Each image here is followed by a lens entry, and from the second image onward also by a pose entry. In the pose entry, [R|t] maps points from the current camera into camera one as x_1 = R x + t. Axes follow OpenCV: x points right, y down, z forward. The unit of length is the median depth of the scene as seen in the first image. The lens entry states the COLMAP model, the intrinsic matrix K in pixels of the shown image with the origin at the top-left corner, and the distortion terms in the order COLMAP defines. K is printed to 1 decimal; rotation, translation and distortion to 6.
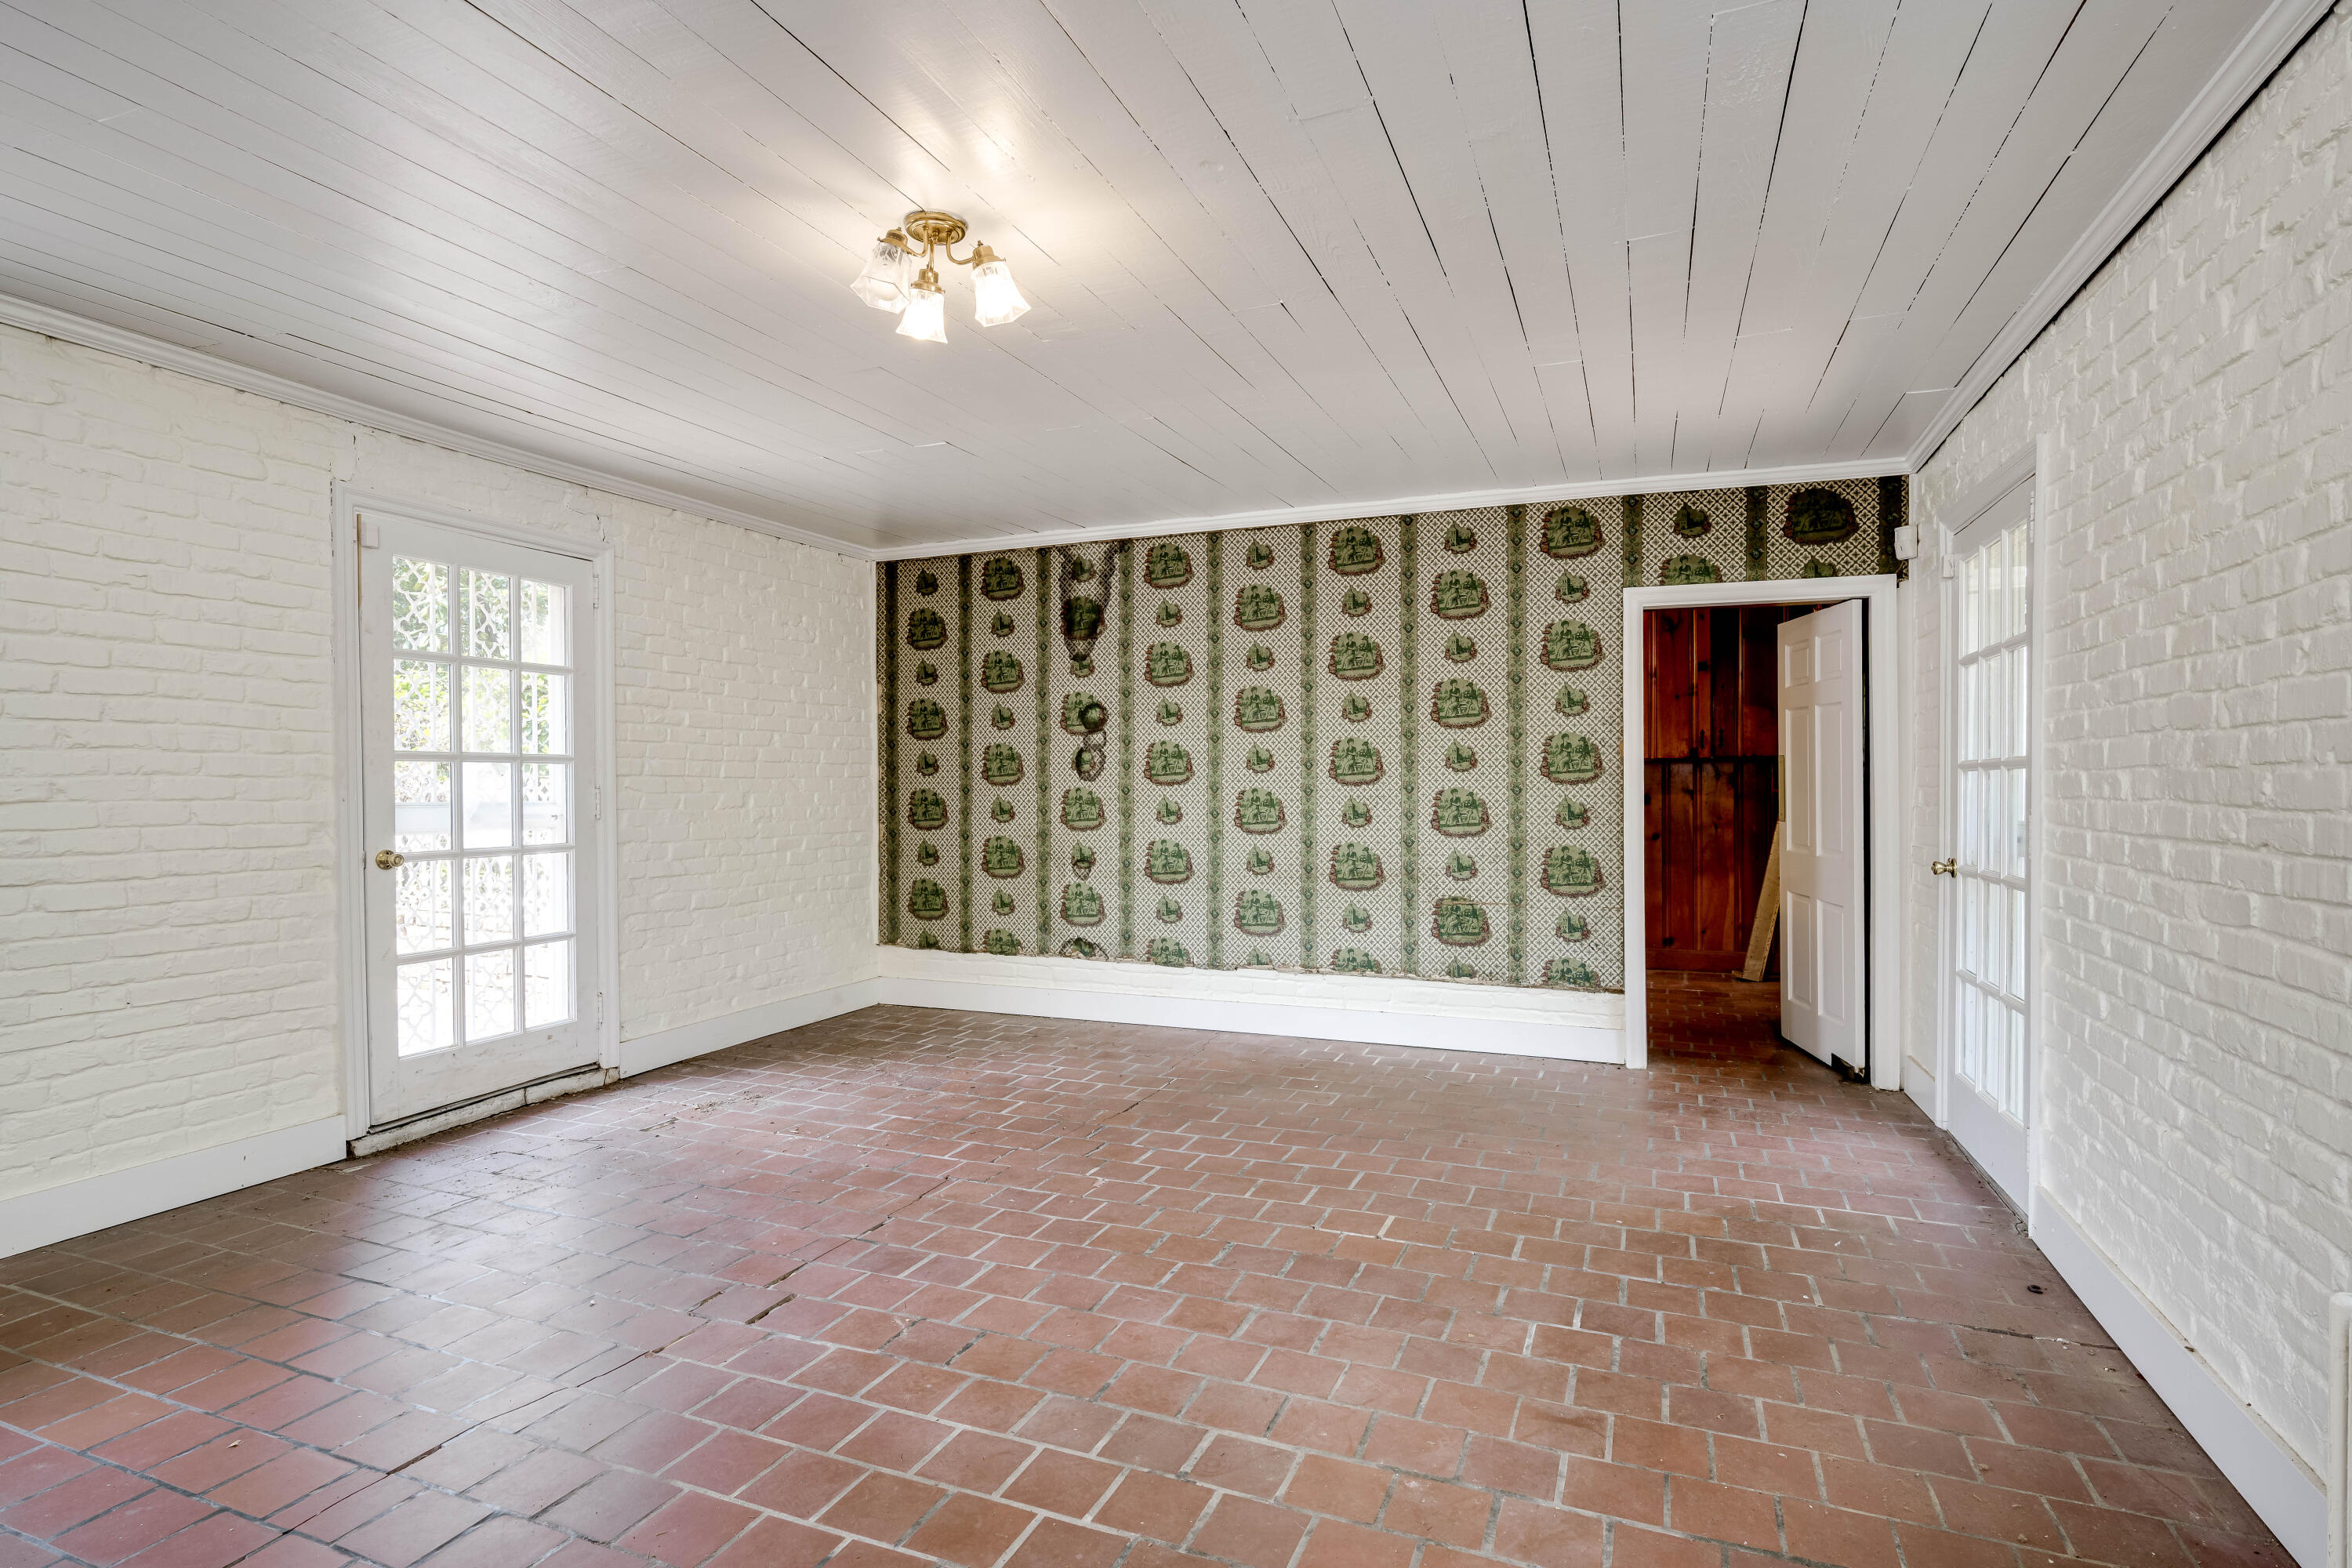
lens RADIAL K [[1166.3, 0, 1173.9], [0, 1166.3, 794.1], [0, 0, 1]] dist [-0.000917, 0.000255]
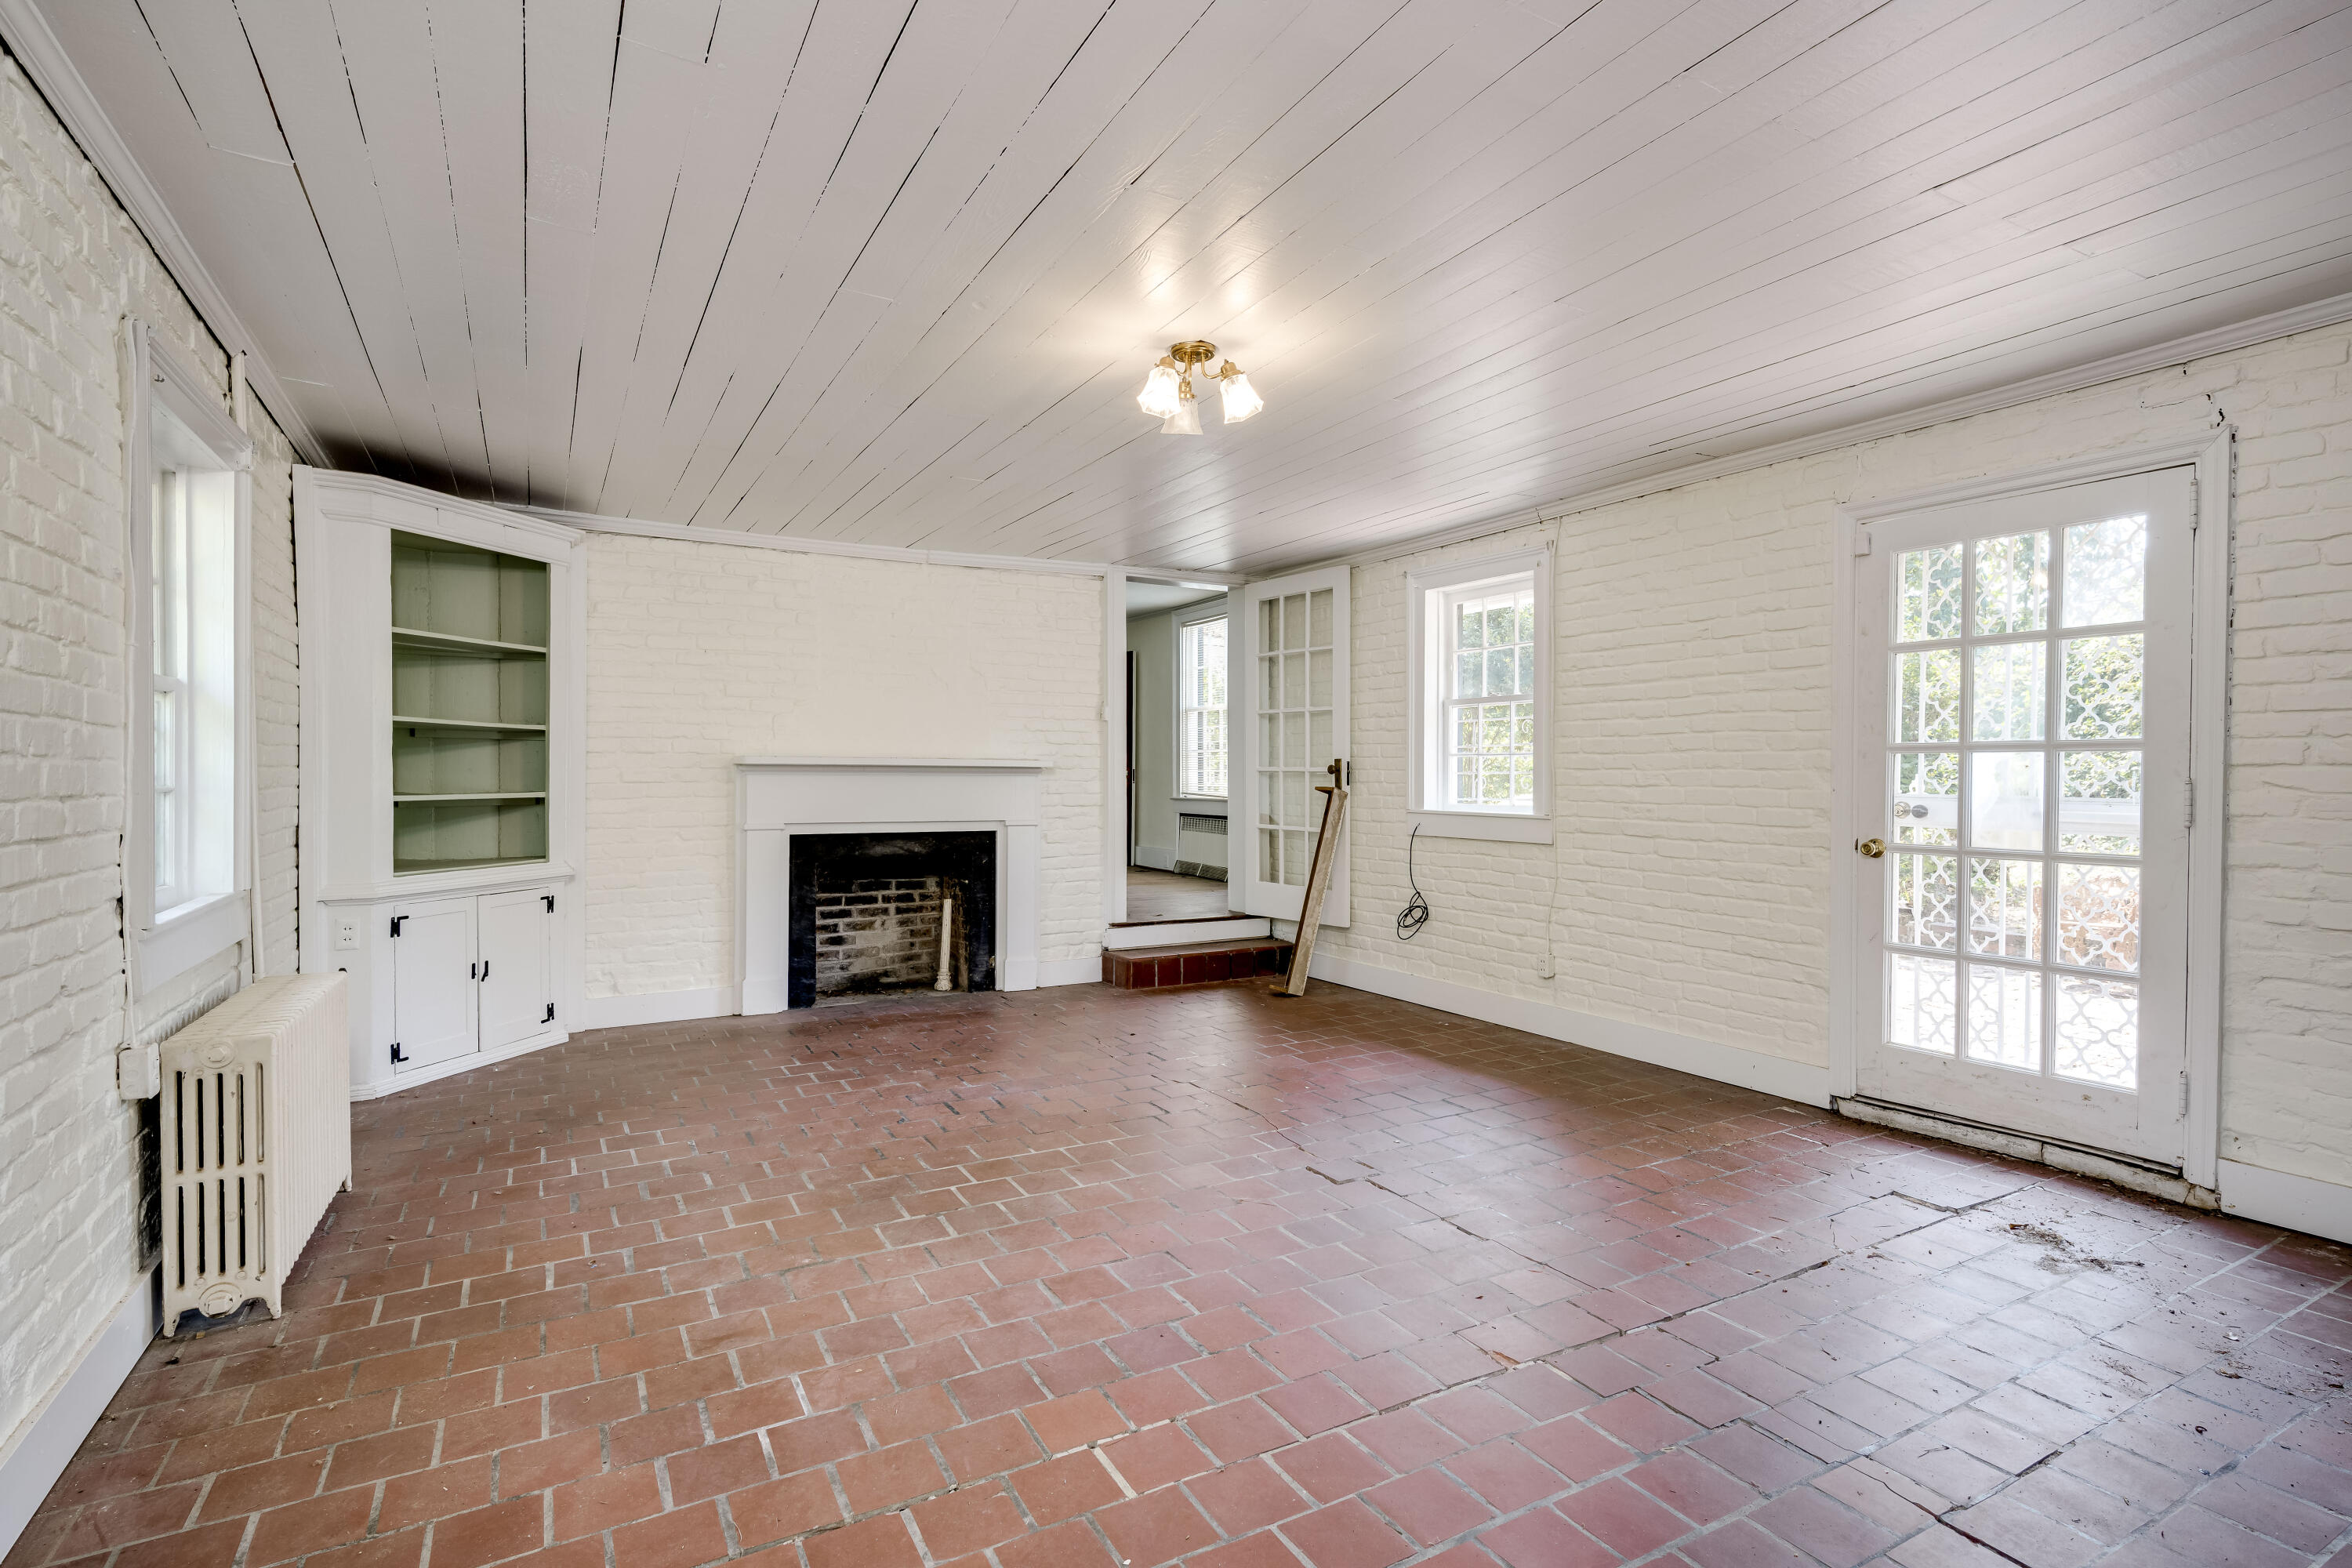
lens RADIAL K [[1129.2, 0, 1159.1], [0, 1129.2, 787.2], [0, 0, 1]] dist [0.000113, 0.000190]
pose [[-0.627026, 0.010425, -0.778928, 0.387241], [-0.009921, 0.999722, 0.021366, -0.010556], [0.778935, 0.021125, -0.626749, 0.841692]]
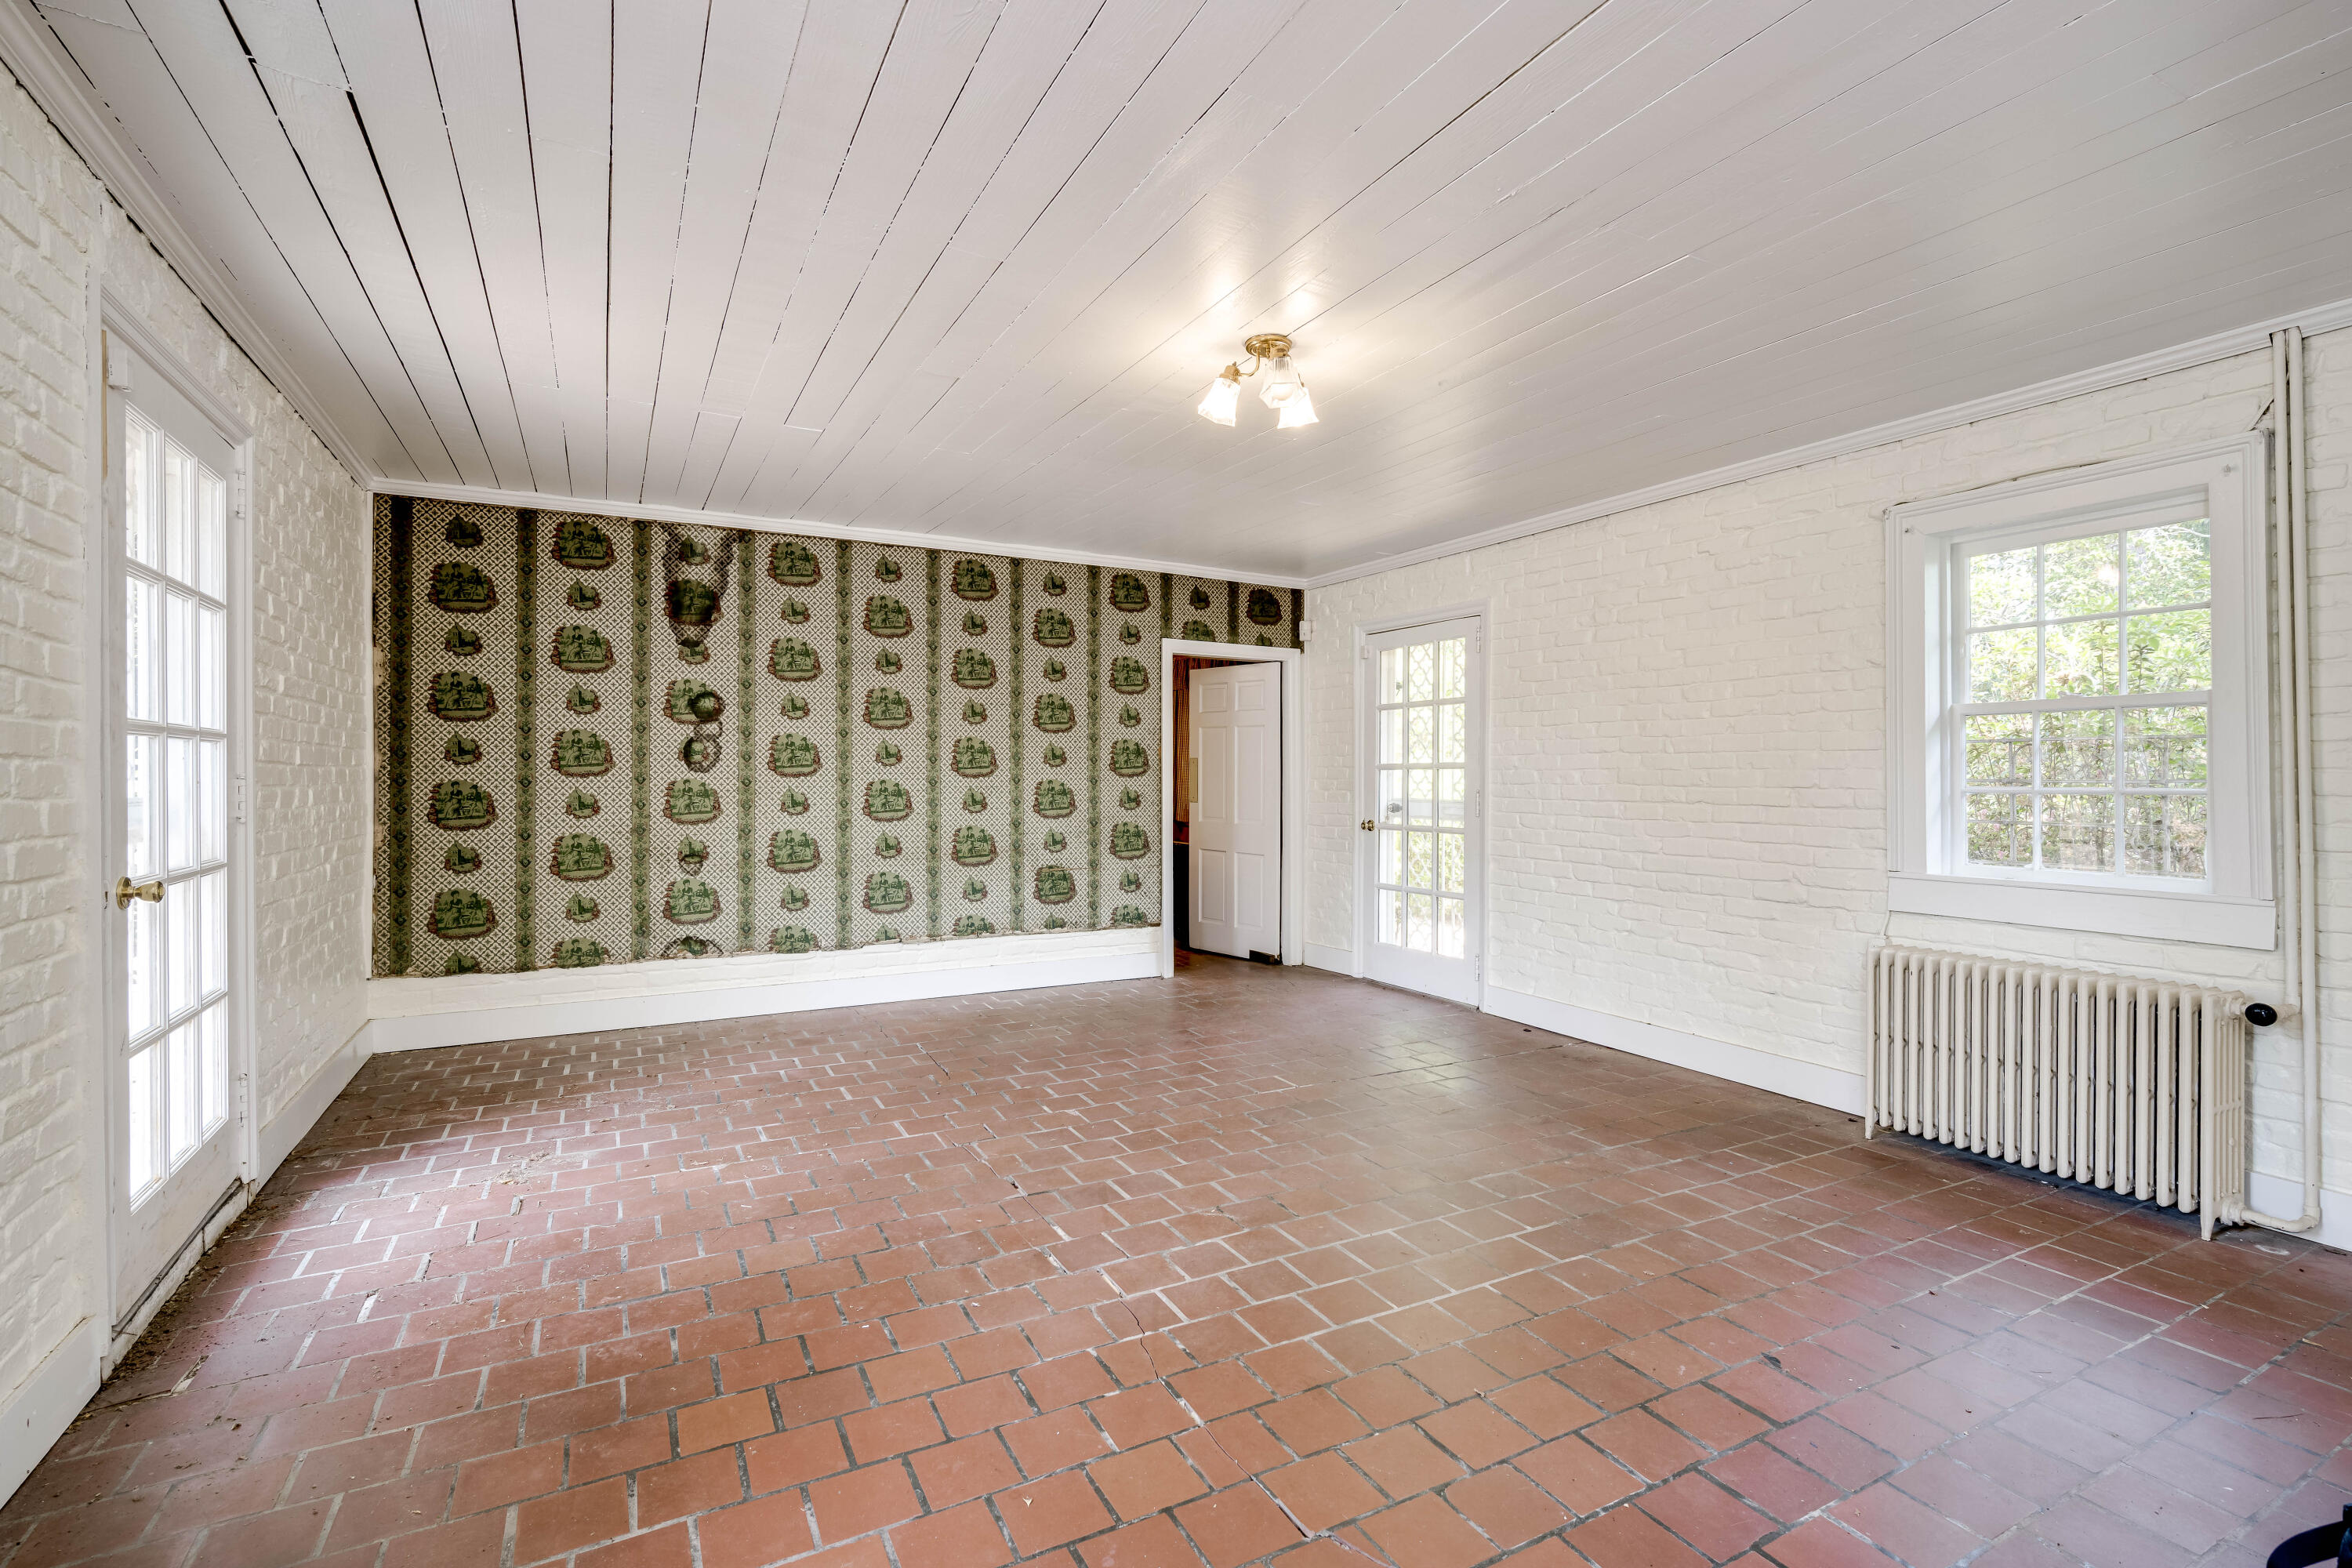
lens RADIAL K [[1069.7, 0, 1159.8], [0, 1069.7, 776.3], [0, 0, 1]] dist [-0.000163, 0.000128]
pose [[0.643708, 0.003515, 0.765263, -0.562190], [0.004916, 0.999950, -0.008728, 0.001806], [-0.765255, 0.009380, 0.643659, 0.156832]]
